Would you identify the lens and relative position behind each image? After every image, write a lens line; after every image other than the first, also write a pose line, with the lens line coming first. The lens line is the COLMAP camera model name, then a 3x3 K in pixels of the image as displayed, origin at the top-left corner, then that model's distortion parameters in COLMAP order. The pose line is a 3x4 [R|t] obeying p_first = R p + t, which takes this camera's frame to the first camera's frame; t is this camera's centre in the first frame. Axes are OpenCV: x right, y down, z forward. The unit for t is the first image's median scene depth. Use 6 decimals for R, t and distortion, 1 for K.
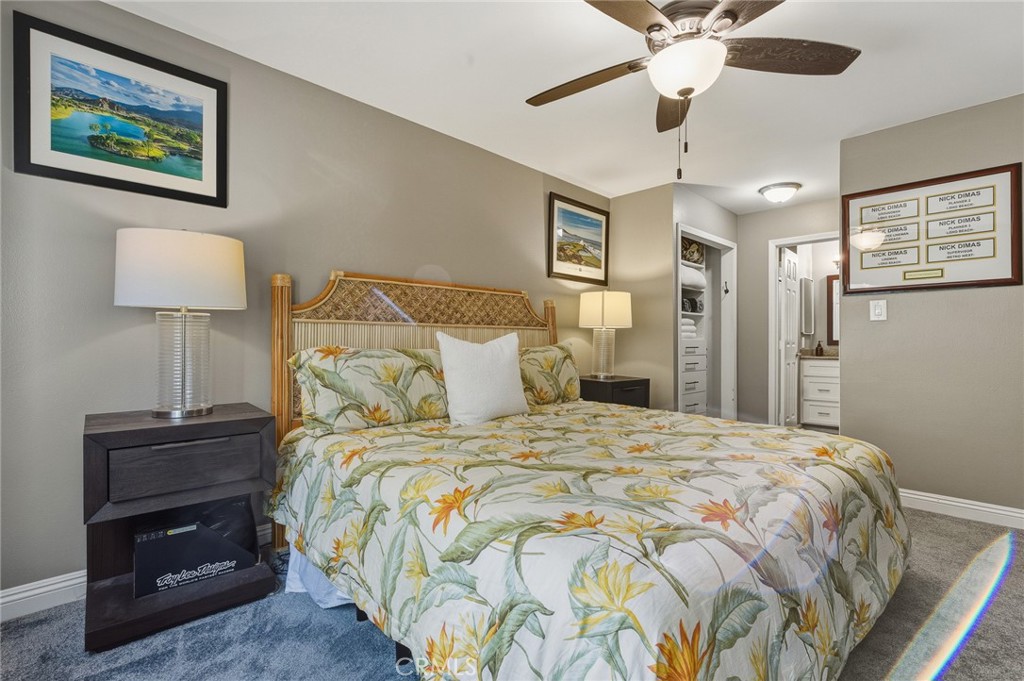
lens RADIAL K [[452.7, 0, 511.6], [0, 452.7, 340.3], [0, 0, 1]] dist [-0.005182, 0.000791]
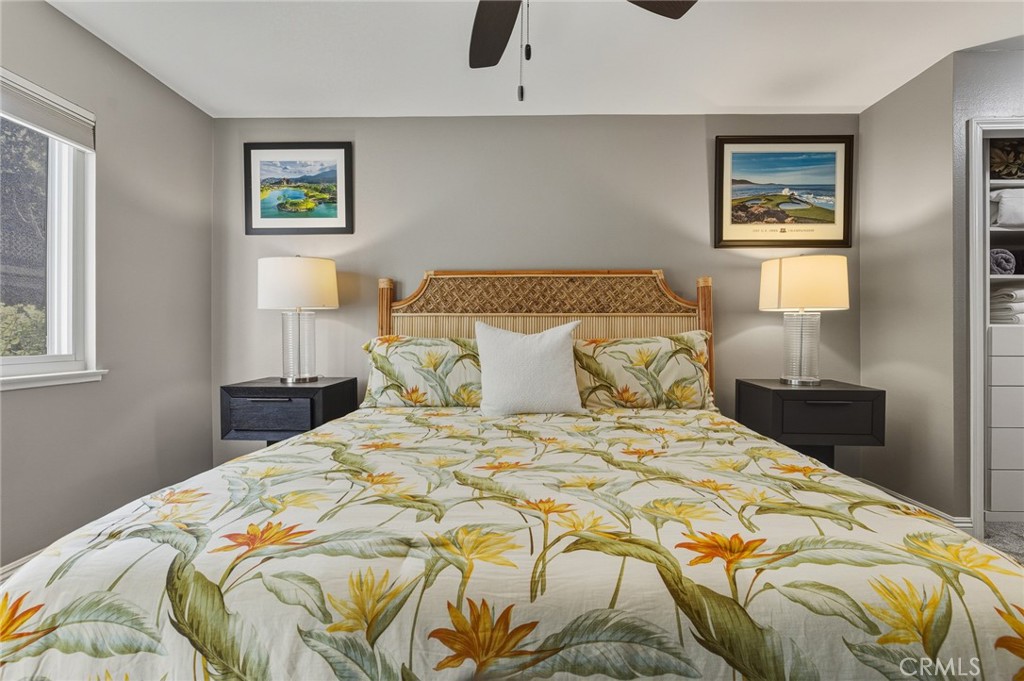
lens RADIAL K [[452.7, 0, 515.0], [0, 452.7, 336.0], [0, 0, 1]] dist [-0.005182, 0.000791]
pose [[0.710788, 0.000871, -0.703406, 0.569043], [0.003811, 0.999980, 0.005089, 0.008458], [0.703396, -0.006298, 0.710770, 0.315596]]
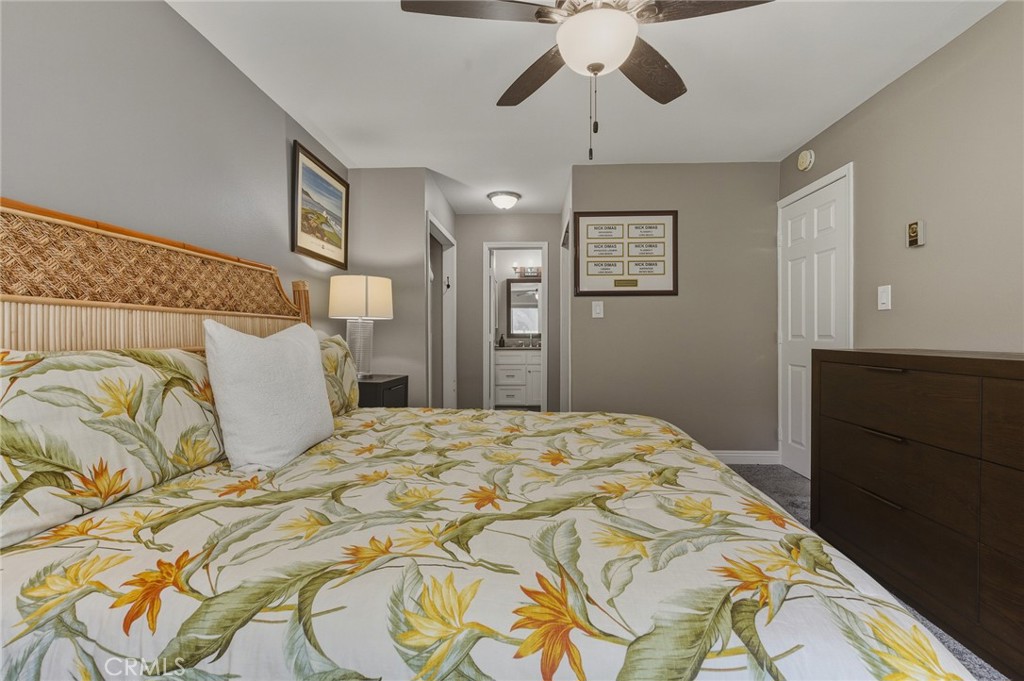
lens RADIAL K [[452.7, 0, 504.0], [0, 452.7, 340.2], [0, 0, 1]] dist [-0.005182, 0.000791]
pose [[0.739968, -0.010395, 0.672562, -0.253862], [-0.000304, 0.999875, 0.015788, -0.001146], [-0.672642, -0.011887, 0.739873, 0.283363]]
